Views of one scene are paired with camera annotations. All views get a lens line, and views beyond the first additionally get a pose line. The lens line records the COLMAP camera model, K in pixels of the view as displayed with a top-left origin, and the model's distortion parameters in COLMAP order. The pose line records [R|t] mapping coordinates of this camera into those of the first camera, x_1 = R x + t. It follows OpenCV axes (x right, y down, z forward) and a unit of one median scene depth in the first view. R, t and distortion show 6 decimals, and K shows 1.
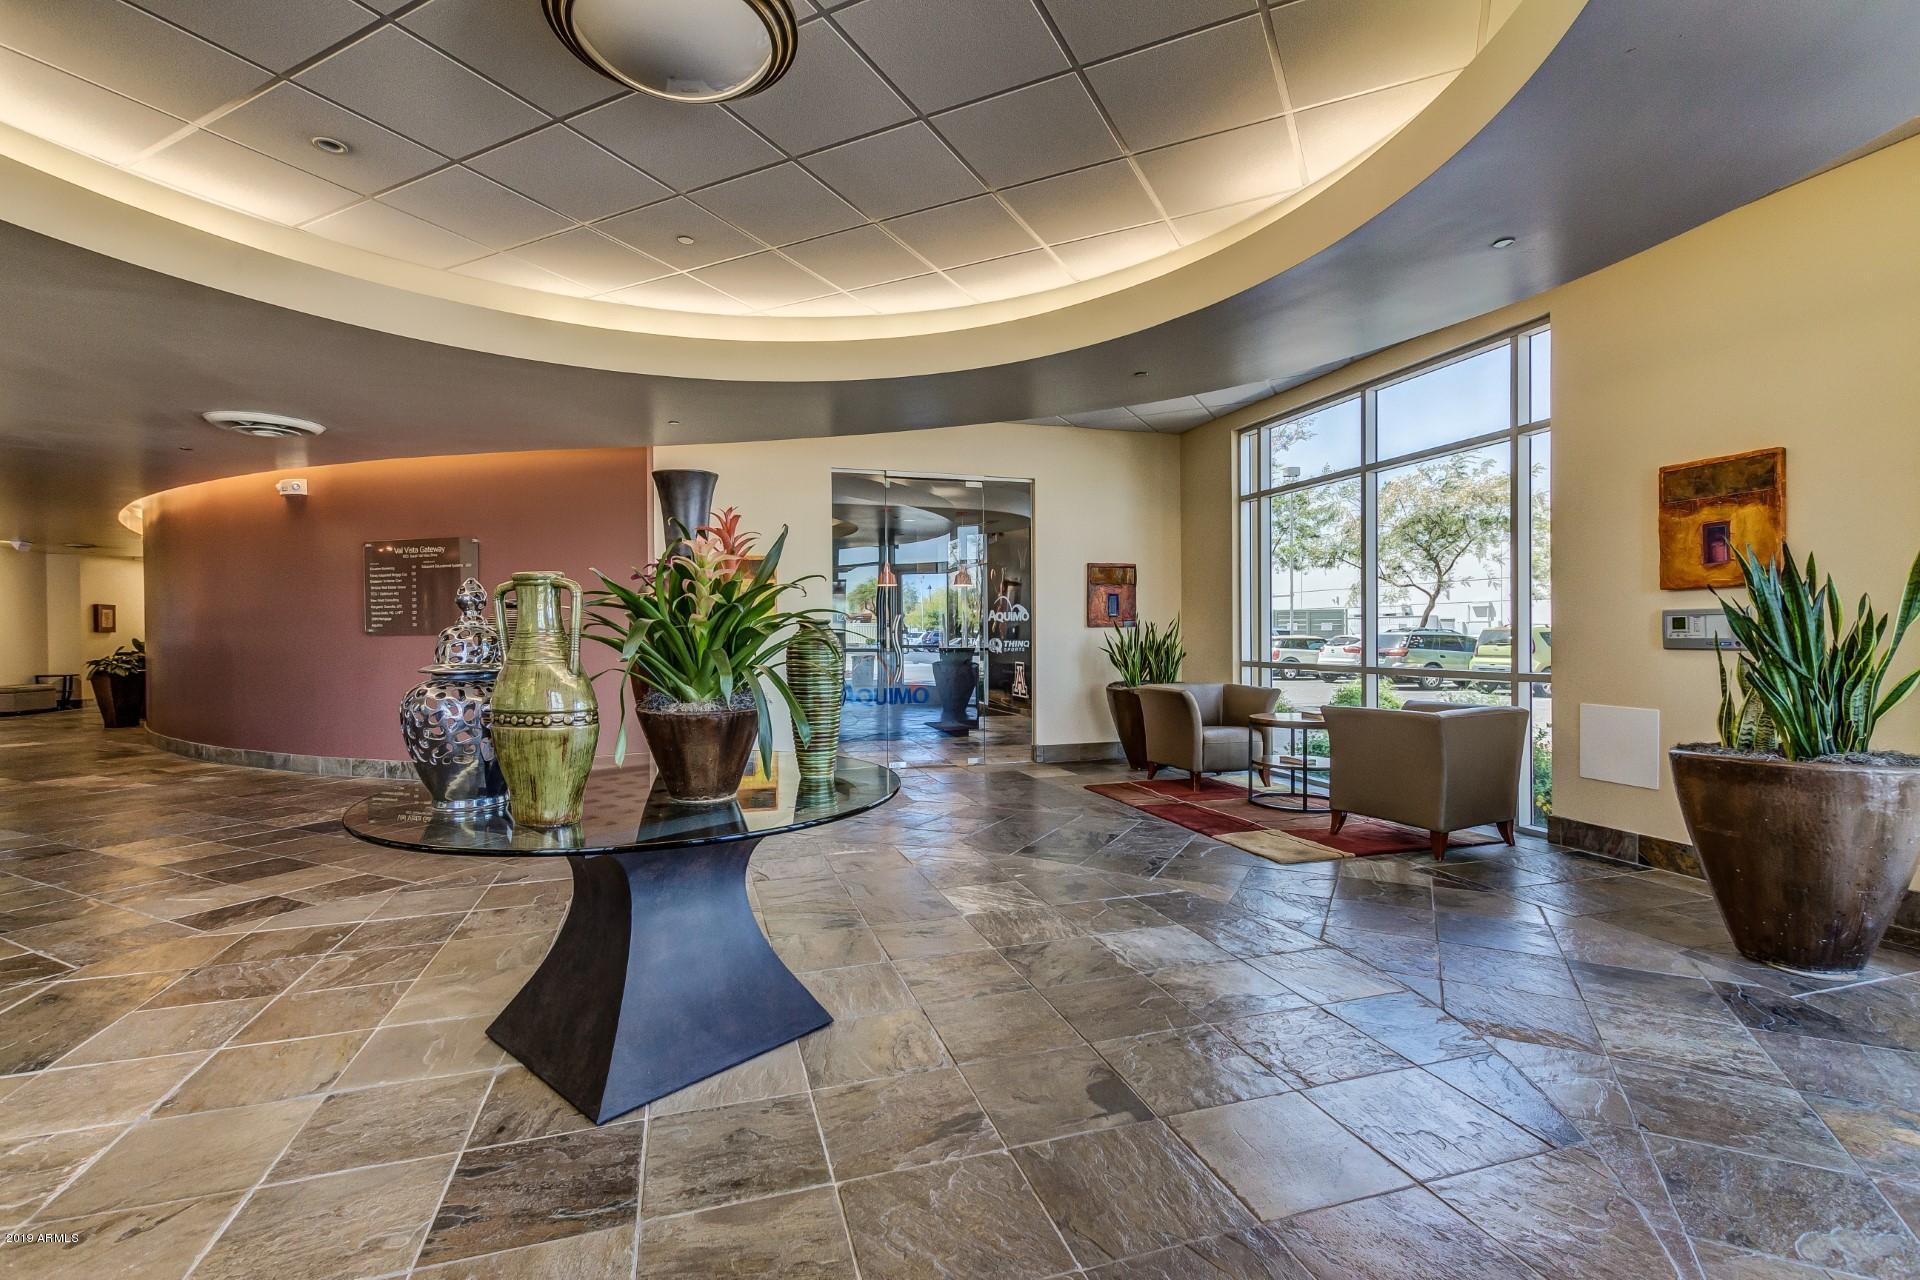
lens RADIAL K [[880.6, 0, 967.1], [0, 880.6, 641.3], [0, 0, 1]] dist [0.003227, -0.001048]
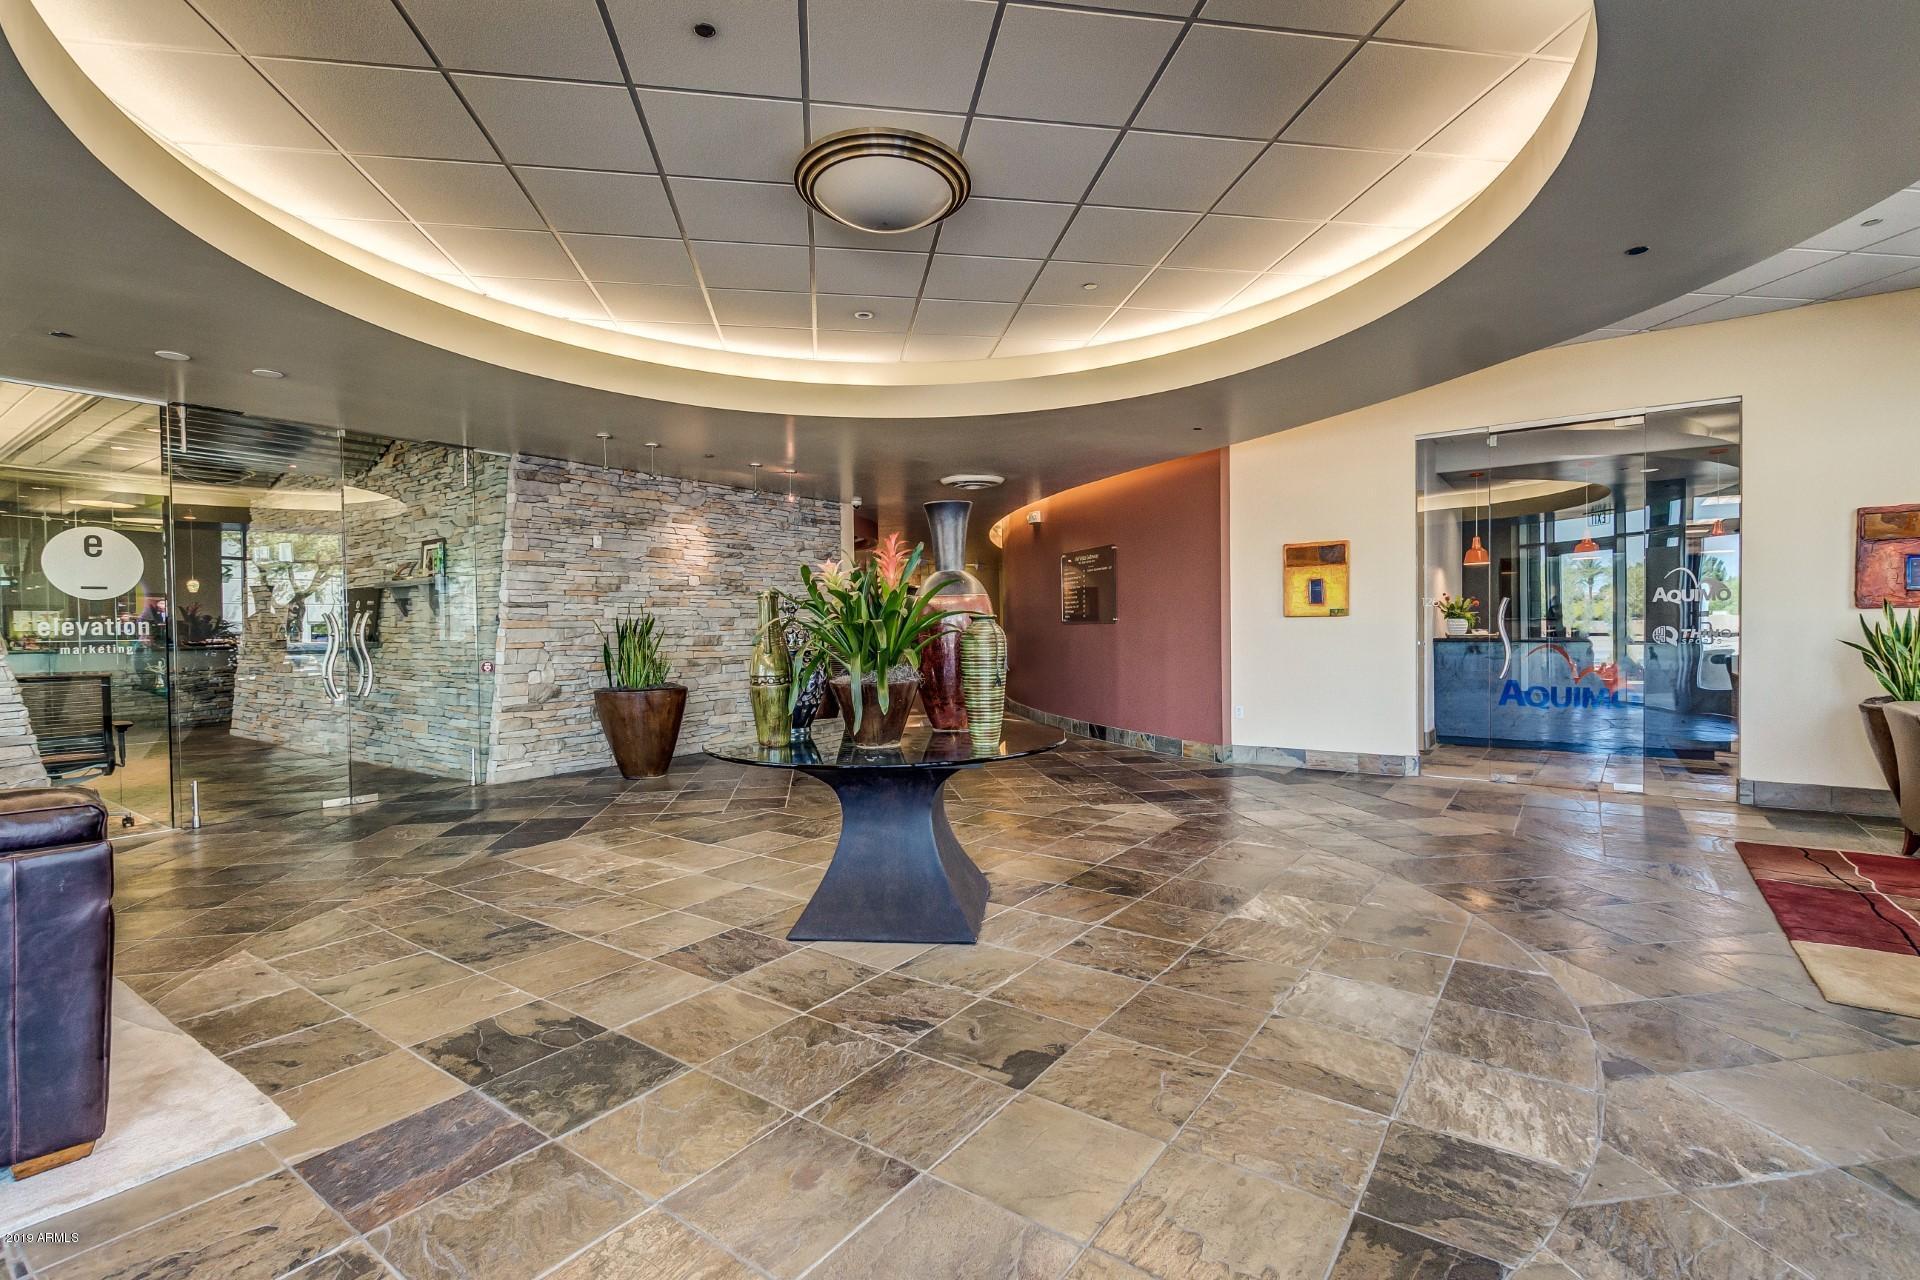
lens RADIAL K [[880.6, 0, 967.1], [0, 880.6, 641.3], [0, 0, 1]] dist [0.003227, -0.001048]
pose [[0.583442, 0.013480, -0.812043, 0.761059], [0.000645, 0.999854, 0.017060, -0.009173], [0.812154, -0.010477, 0.583349, 0.253949]]
